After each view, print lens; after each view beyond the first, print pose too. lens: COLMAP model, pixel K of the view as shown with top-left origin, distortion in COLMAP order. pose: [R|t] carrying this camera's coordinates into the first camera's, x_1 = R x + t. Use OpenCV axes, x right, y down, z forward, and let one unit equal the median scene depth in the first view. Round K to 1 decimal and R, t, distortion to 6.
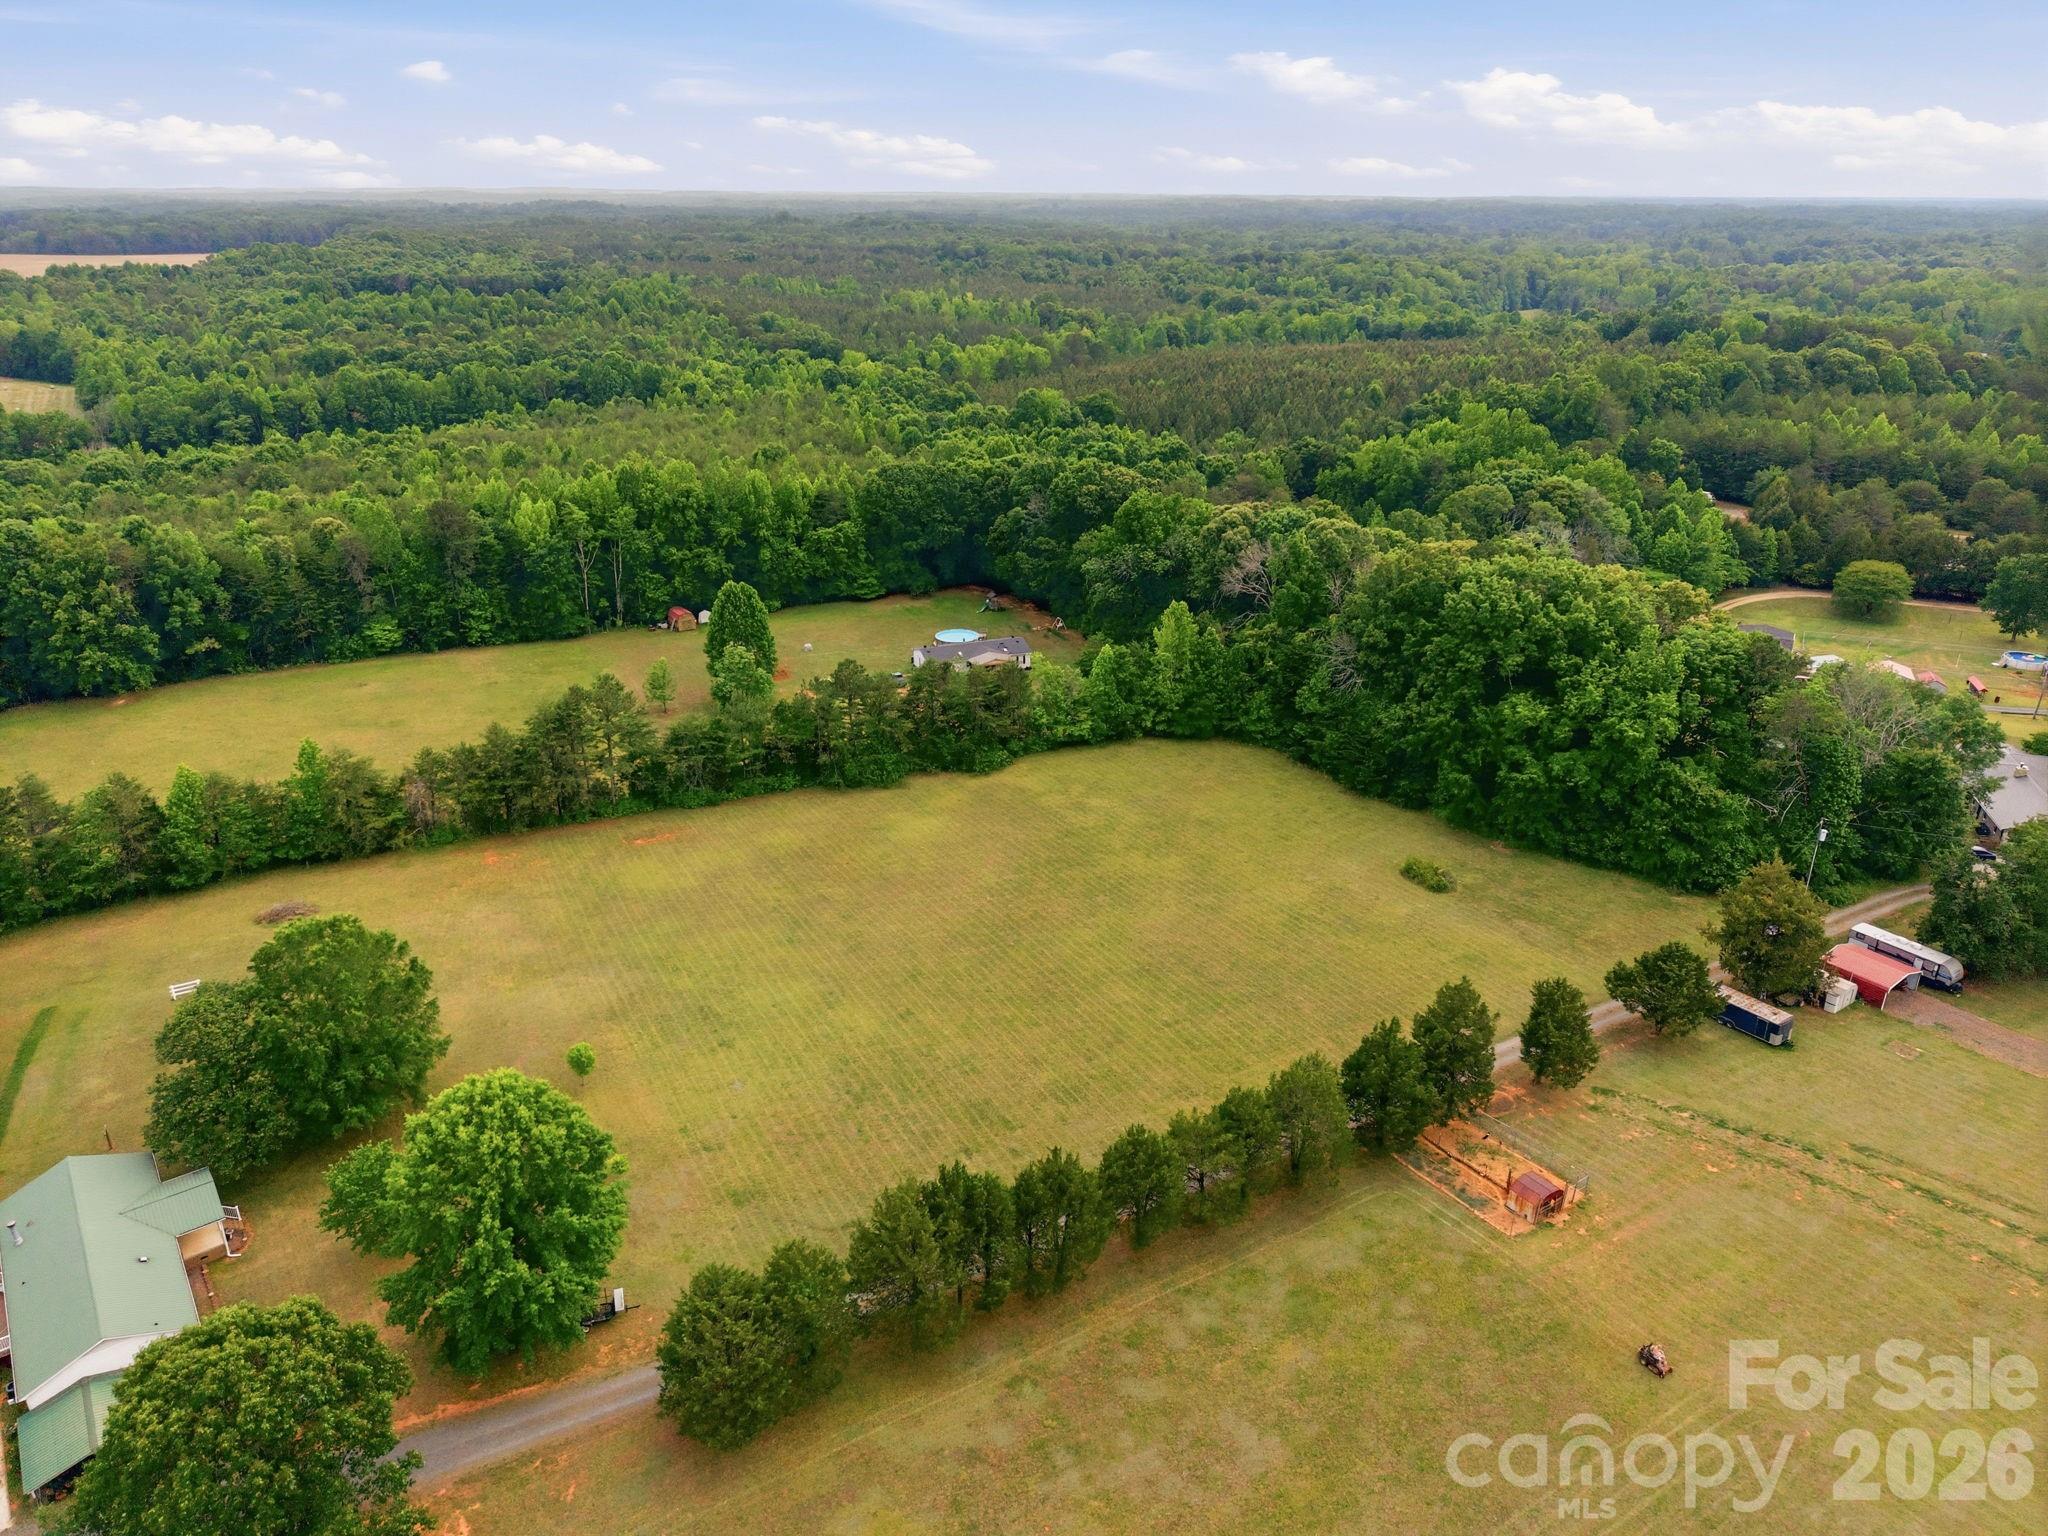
lens RADIAL K [[1371.0, 0, 1029.4], [0, 1371.0, 758.4], [0, 0, 1]] dist [0.006230, -0.006609]
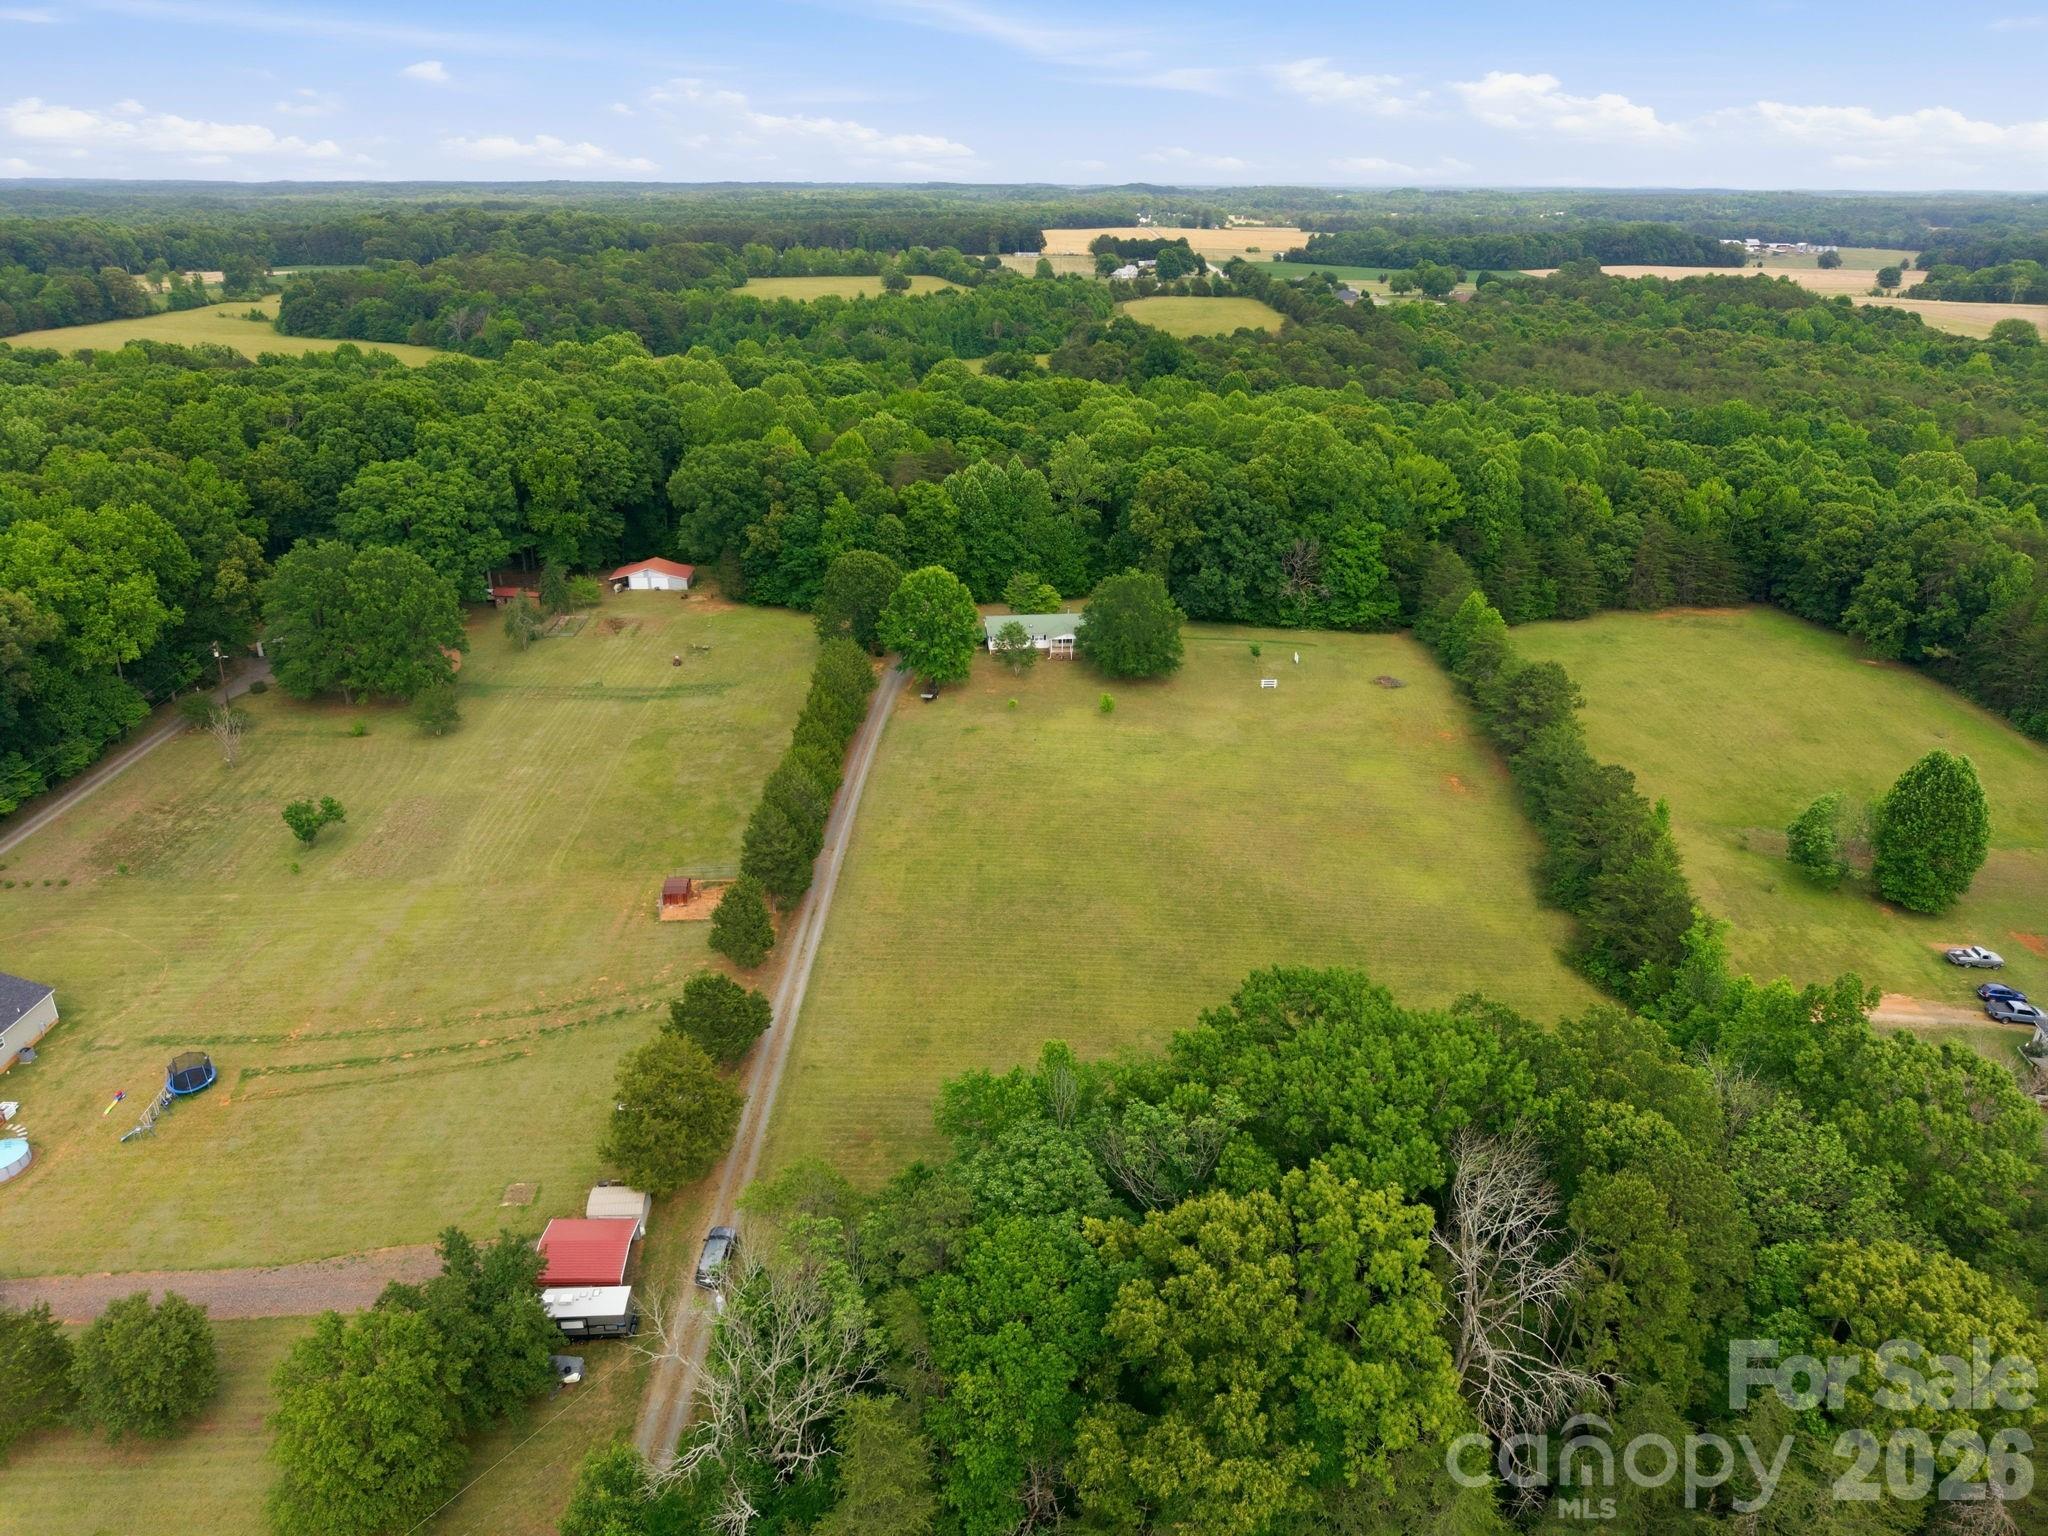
lens RADIAL K [[1383.7, 0, 1031.1], [0, 1383.7, 726.7], [0, 0, 1]] dist [0.001953, -0.002815]
pose [[-0.515769, 0.308928, -0.799091, 0.953017], [-0.337068, 0.784330, 0.520780, -0.536000], [0.787634, 0.537951, -0.300403, 1.195335]]
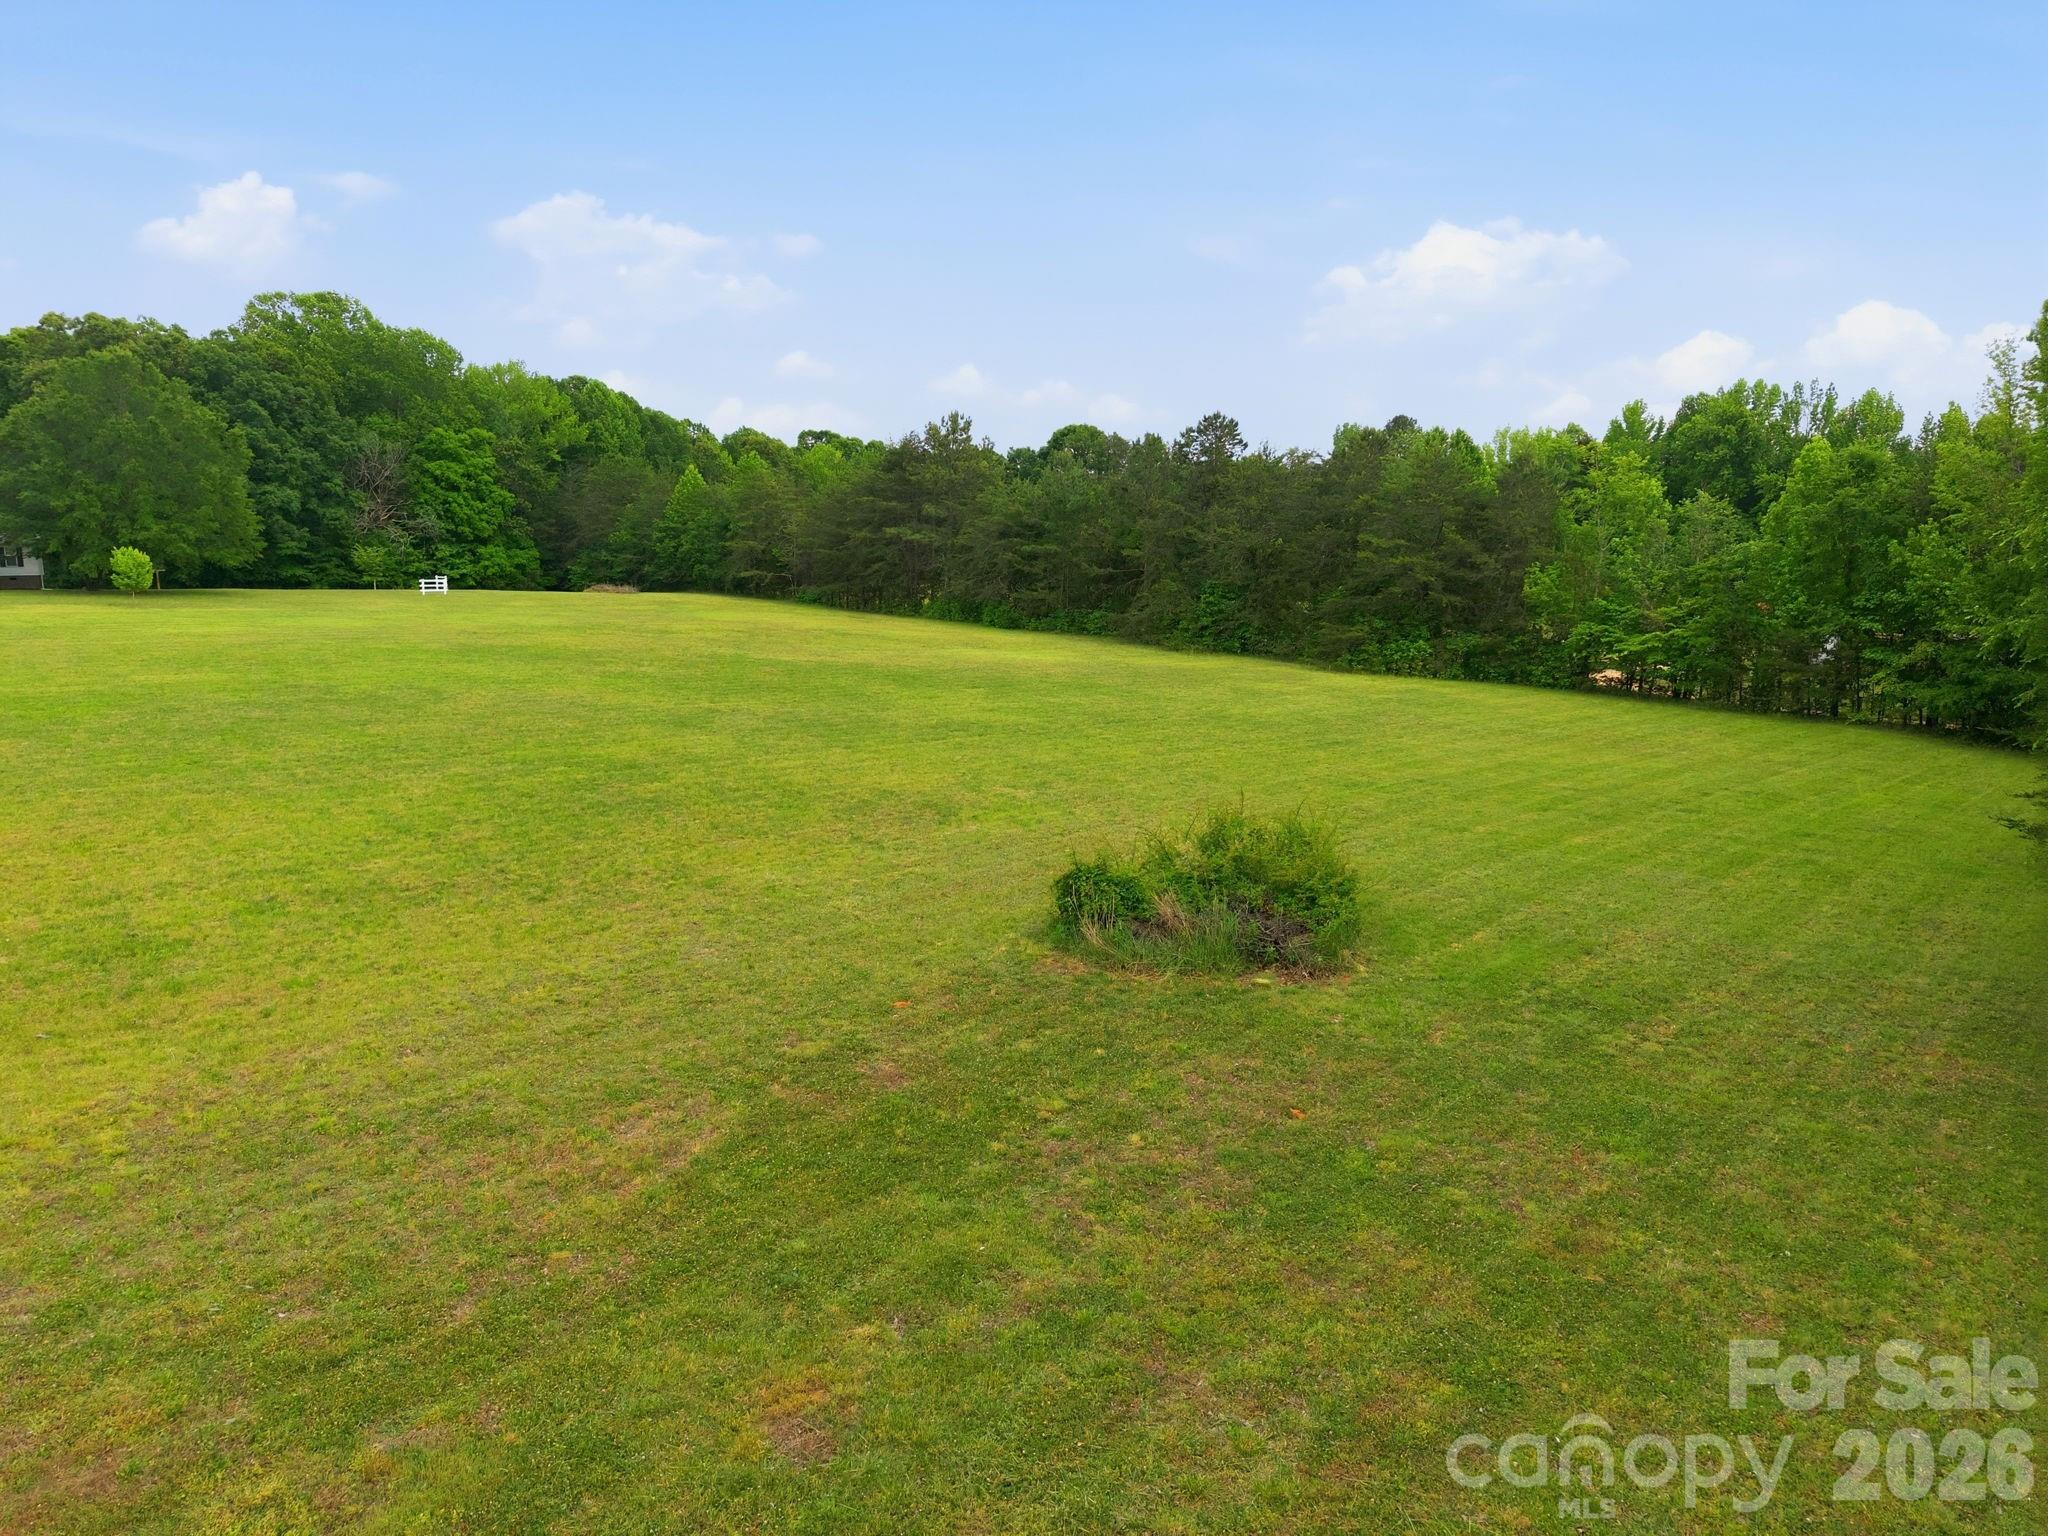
lens RADIAL K [[1371.0, 0, 1029.4], [0, 1371.0, 758.4], [0, 0, 1]] dist [0.006230, -0.006609]
pose [[0.283095, 0.149729, -0.947332, 0.479650], [-0.369872, 0.928377, 0.036202, 0.078597], [0.884902, 0.340143, 0.318200, 1.005409]]
